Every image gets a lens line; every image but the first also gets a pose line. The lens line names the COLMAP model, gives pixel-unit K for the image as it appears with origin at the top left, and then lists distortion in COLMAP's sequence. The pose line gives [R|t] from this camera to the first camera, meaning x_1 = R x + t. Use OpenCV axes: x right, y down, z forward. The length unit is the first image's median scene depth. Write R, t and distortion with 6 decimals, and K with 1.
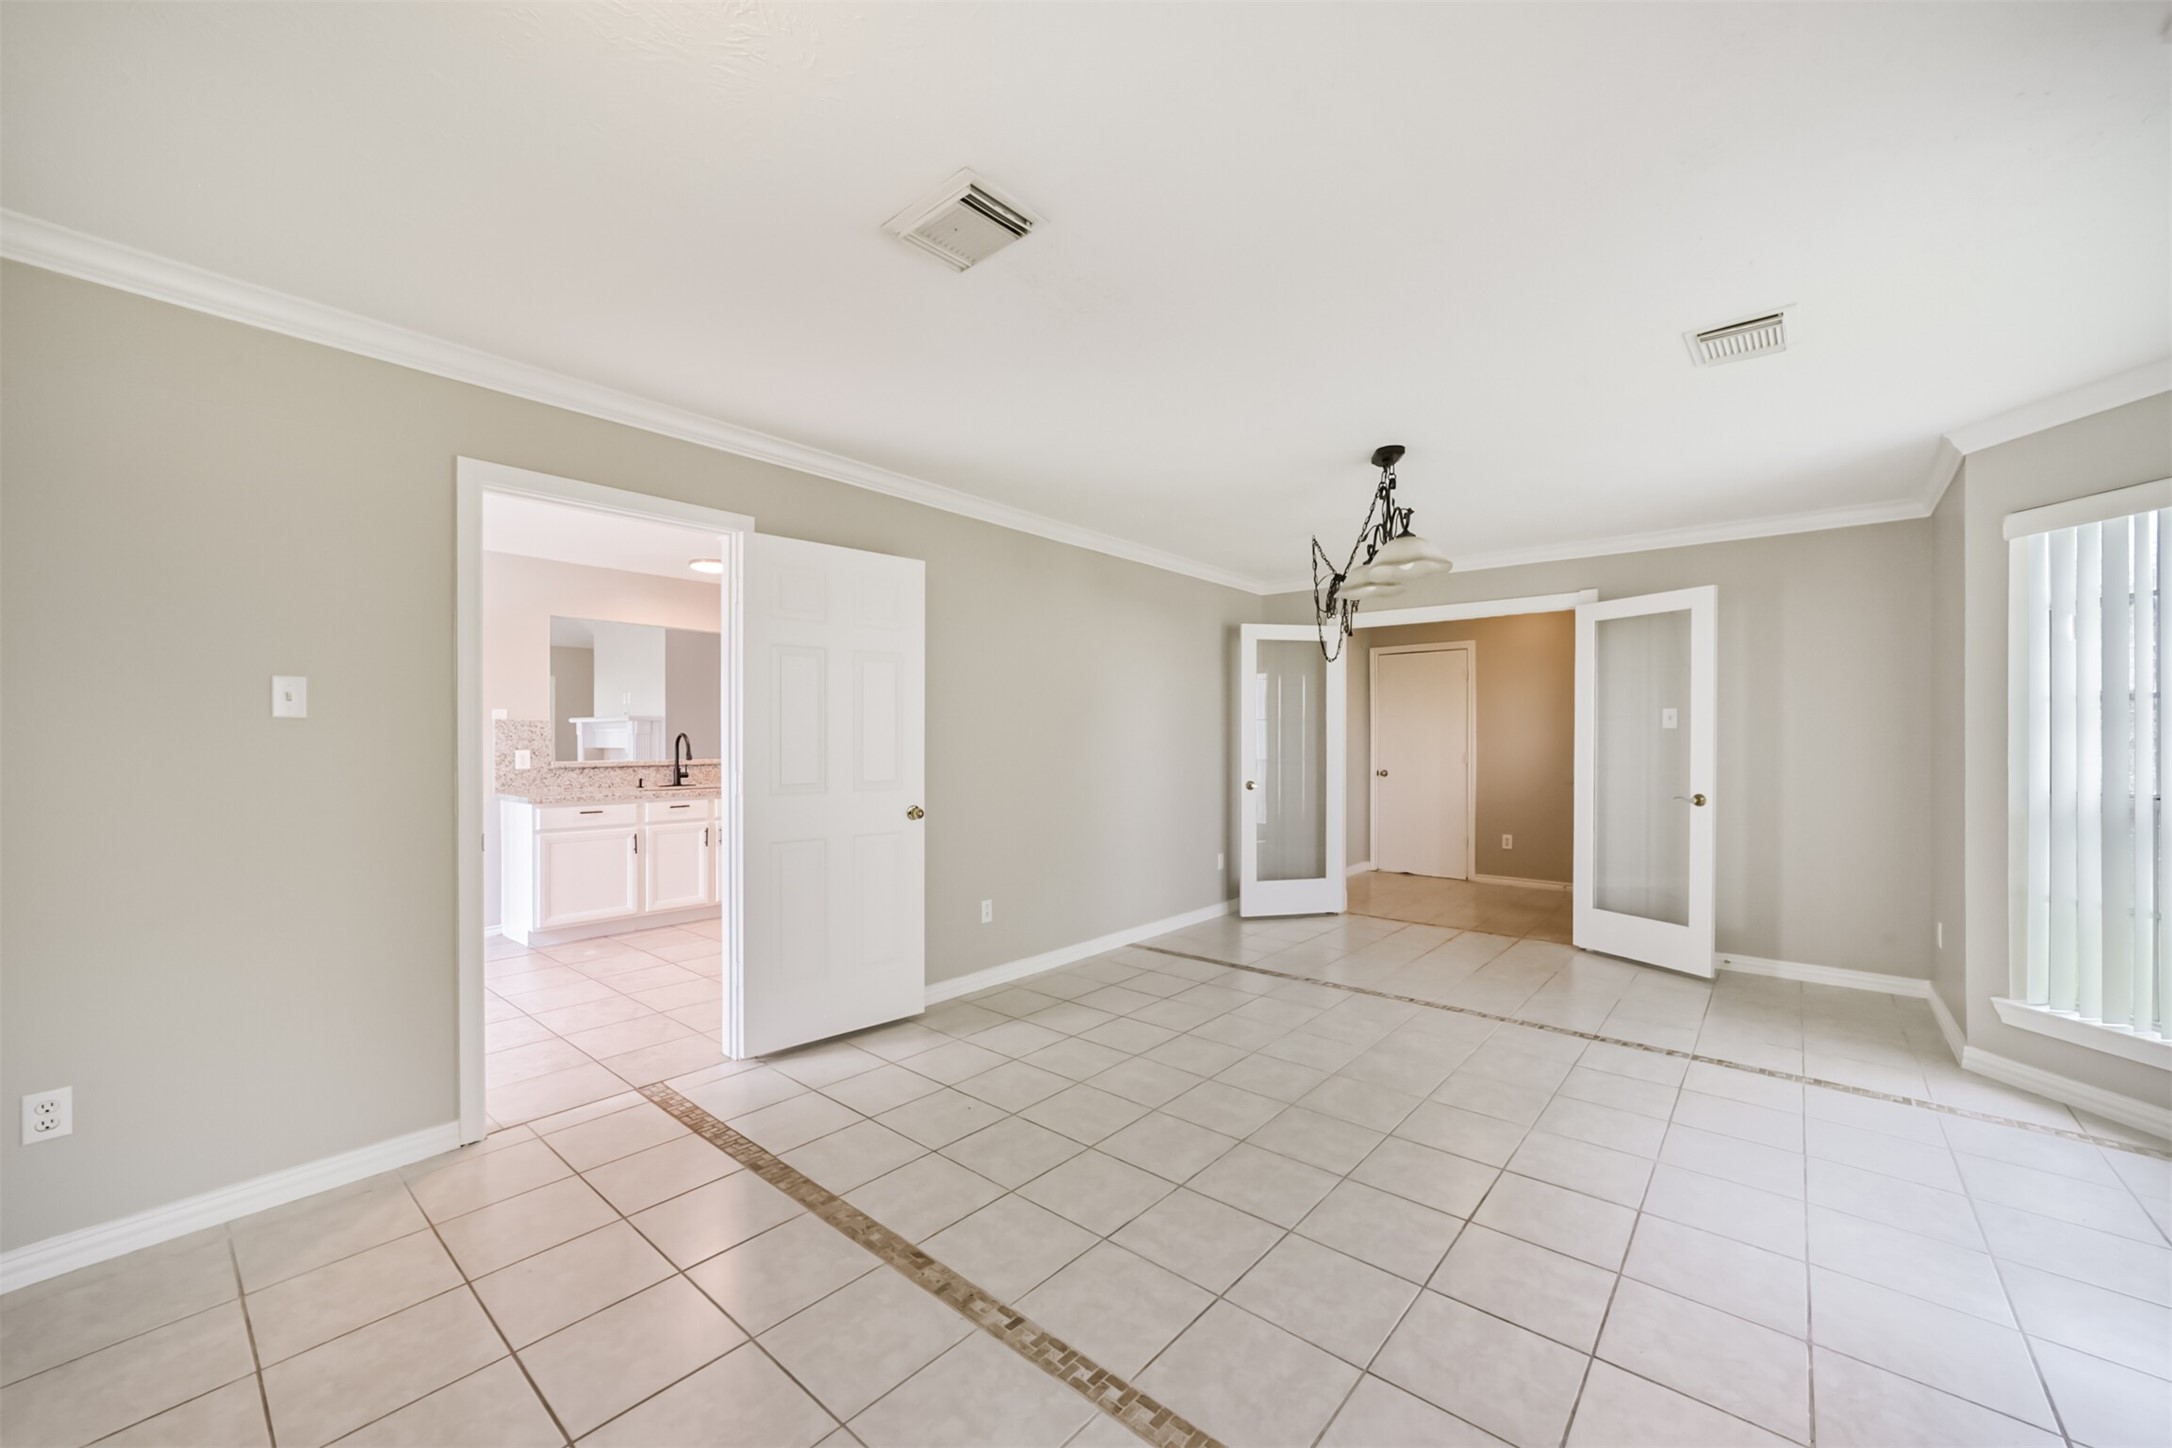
lens RADIAL K [[847.7, 0, 1092.6], [0, 847.7, 730.0], [0, 0, 1]] dist [-0.023559, 0.007627]
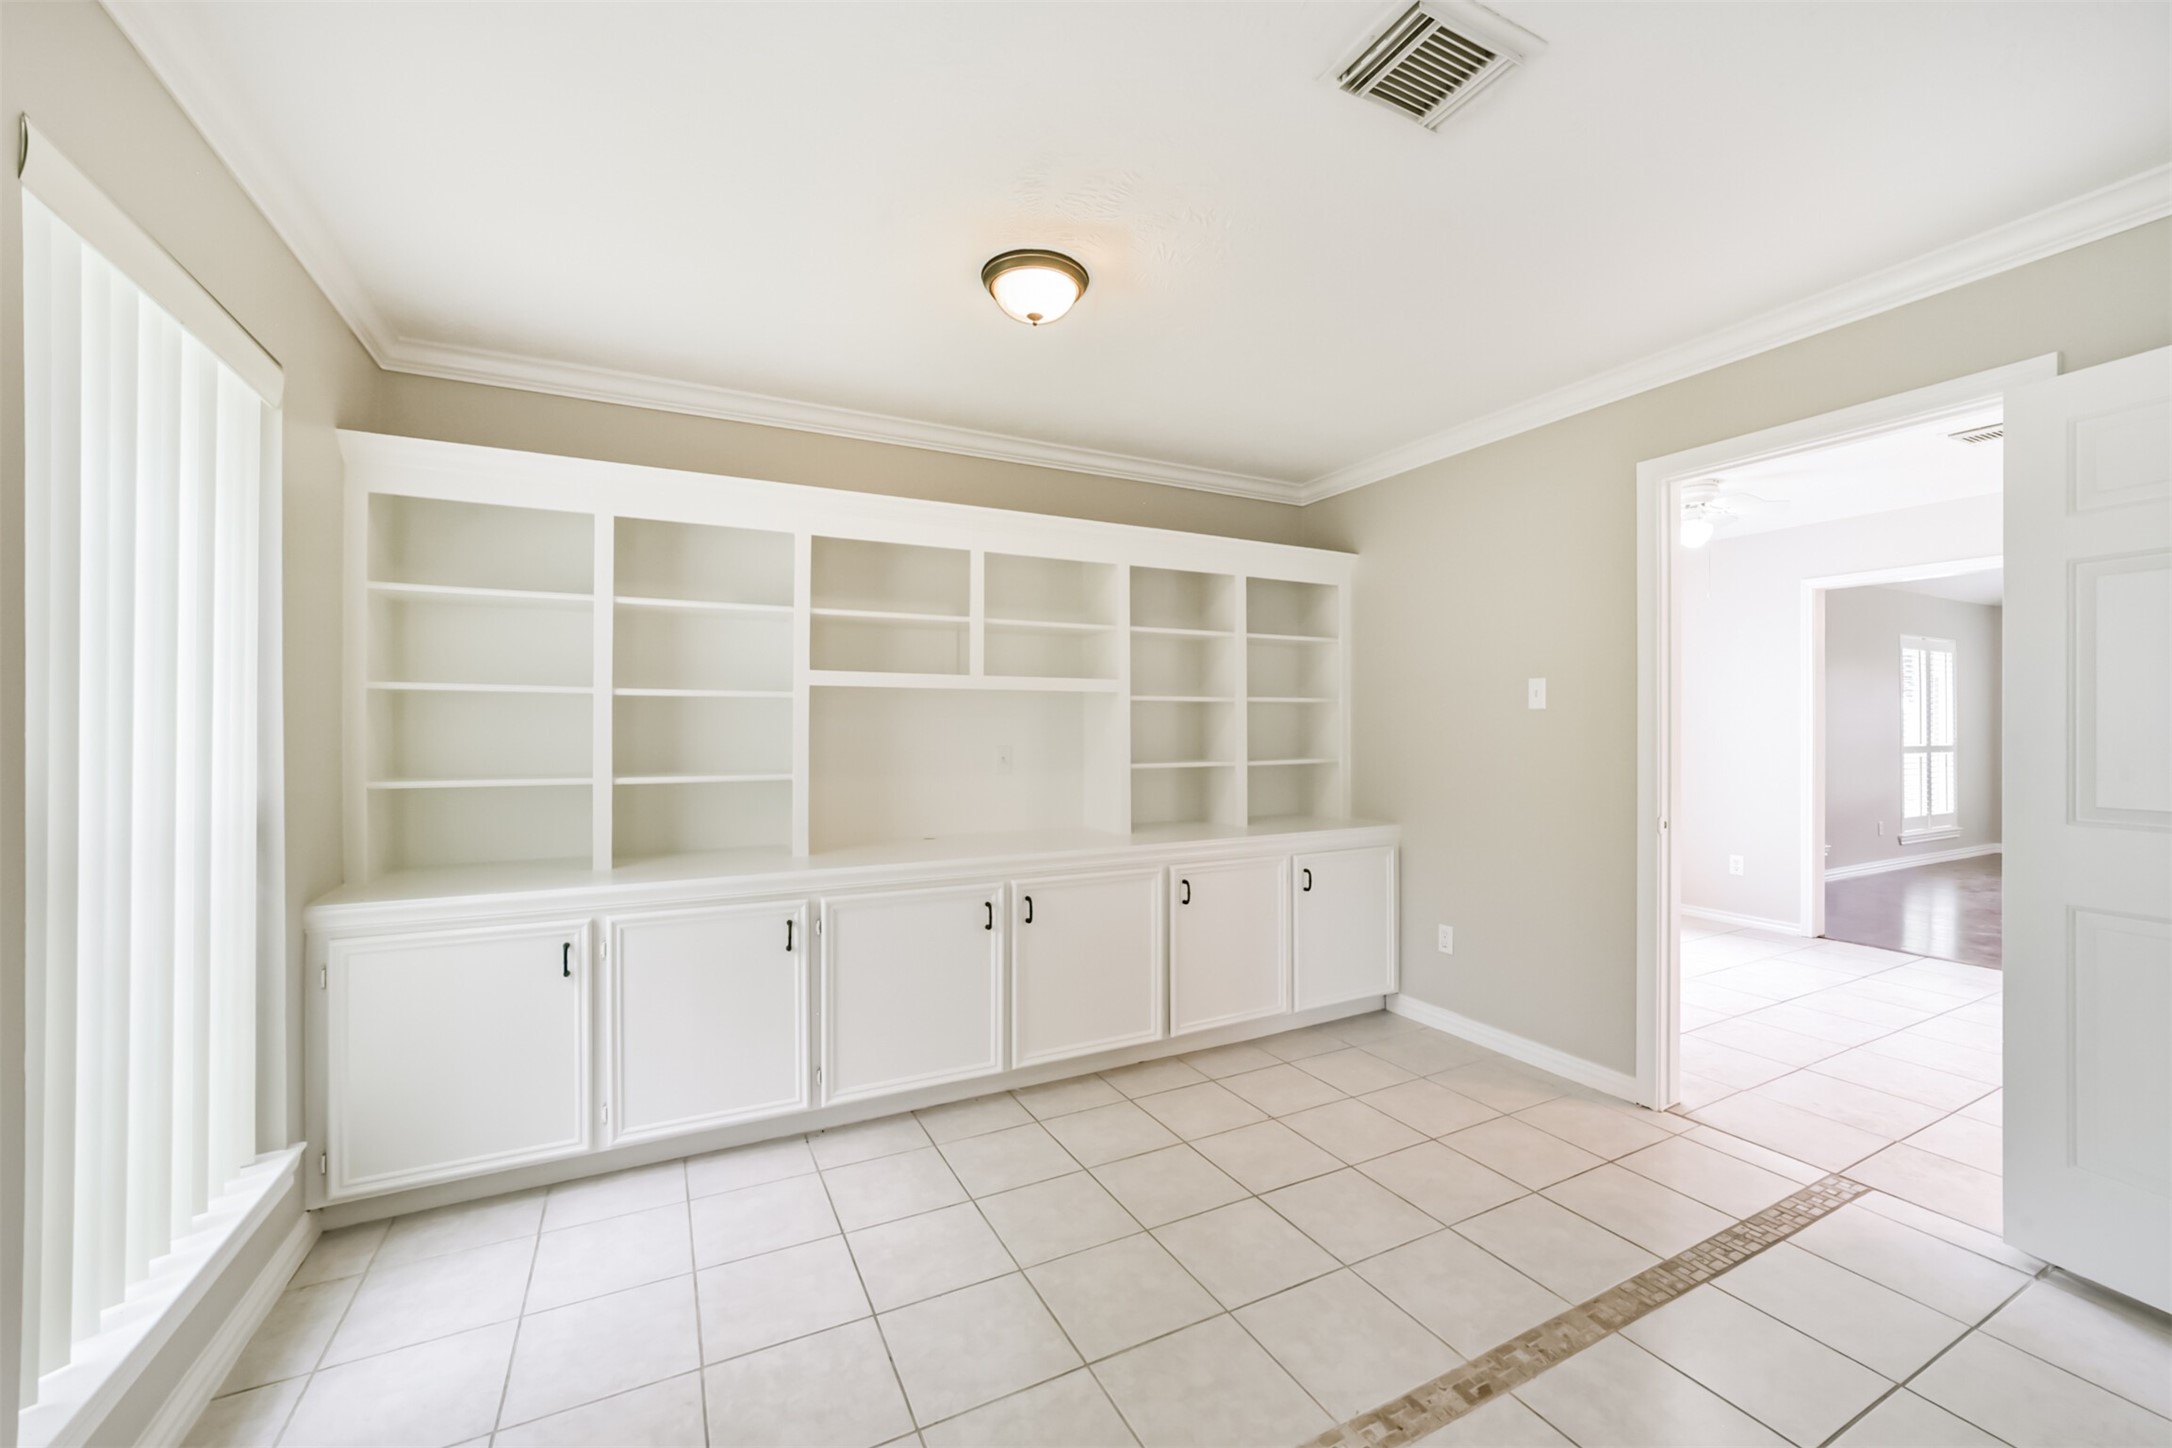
lens RADIAL K [[847.7, 0, 1092.6], [0, 847.7, 730.0], [0, 0, 1]] dist [-0.023559, 0.007627]
pose [[-0.381369, 0.010078, -0.924368, 0.531491], [0.000735, 0.999944, 0.010599, 0.003986], [0.924422, 0.003363, -0.381355, 0.794701]]
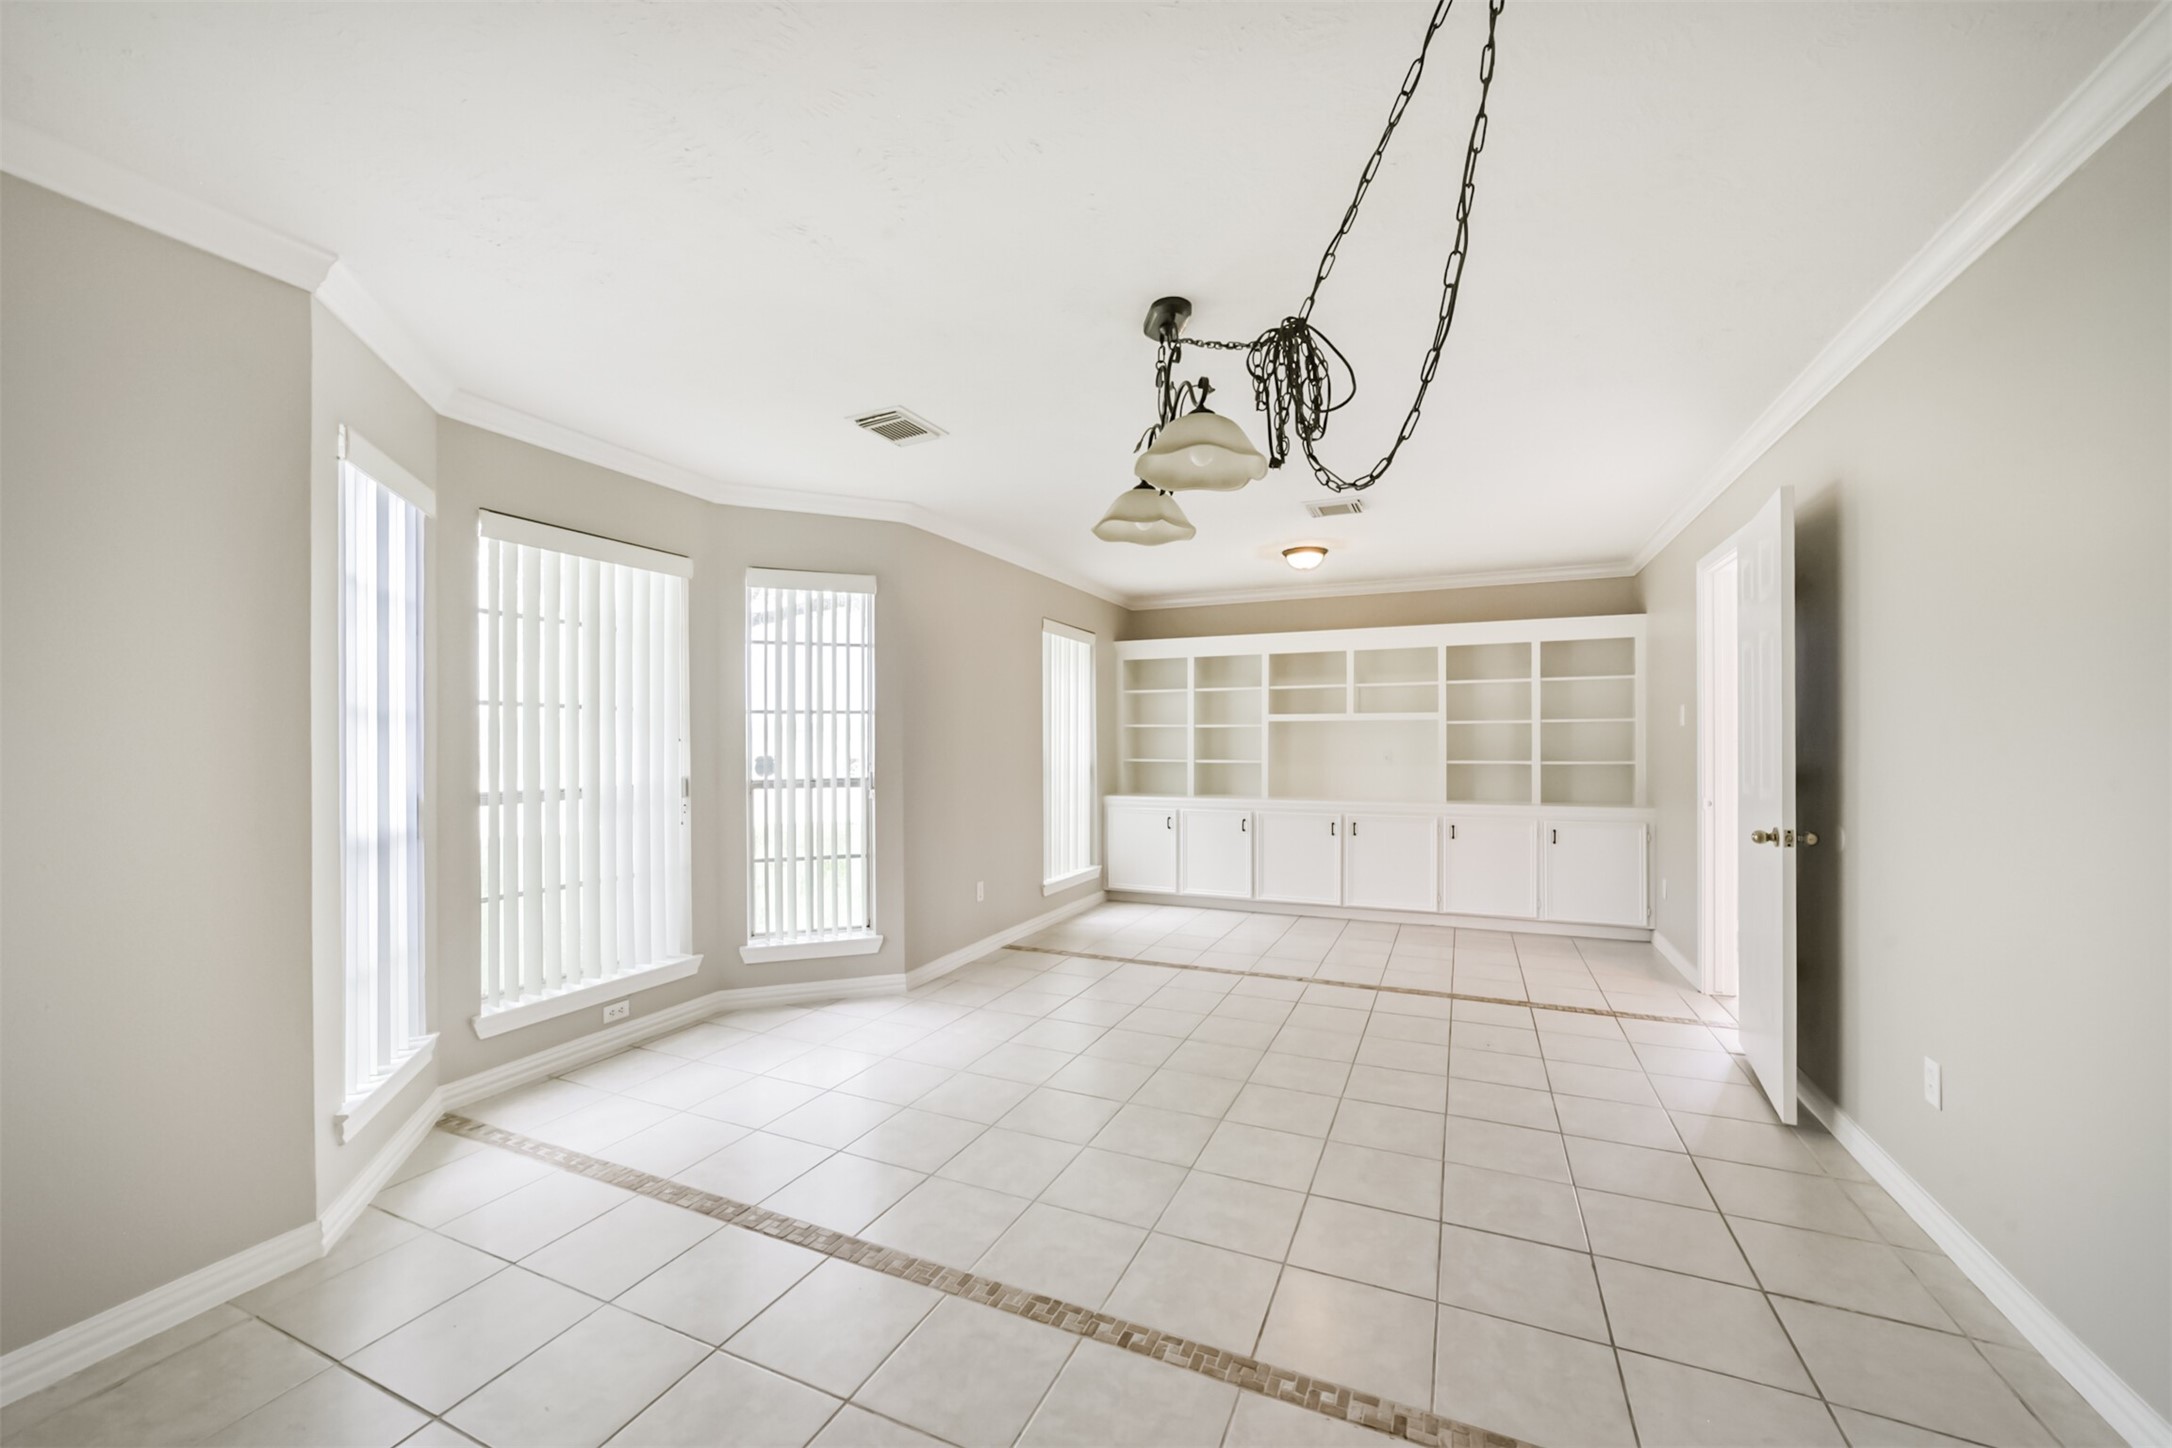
lens RADIAL K [[847.7, 0, 1092.6], [0, 847.7, 730.0], [0, 0, 1]] dist [-0.023559, 0.007627]
pose [[-0.960500, 0.001122, -0.278277, 0.850098], [0.004903, 0.999905, -0.012891, 0.012589], [0.278236, -0.013746, -0.960414, 2.334500]]
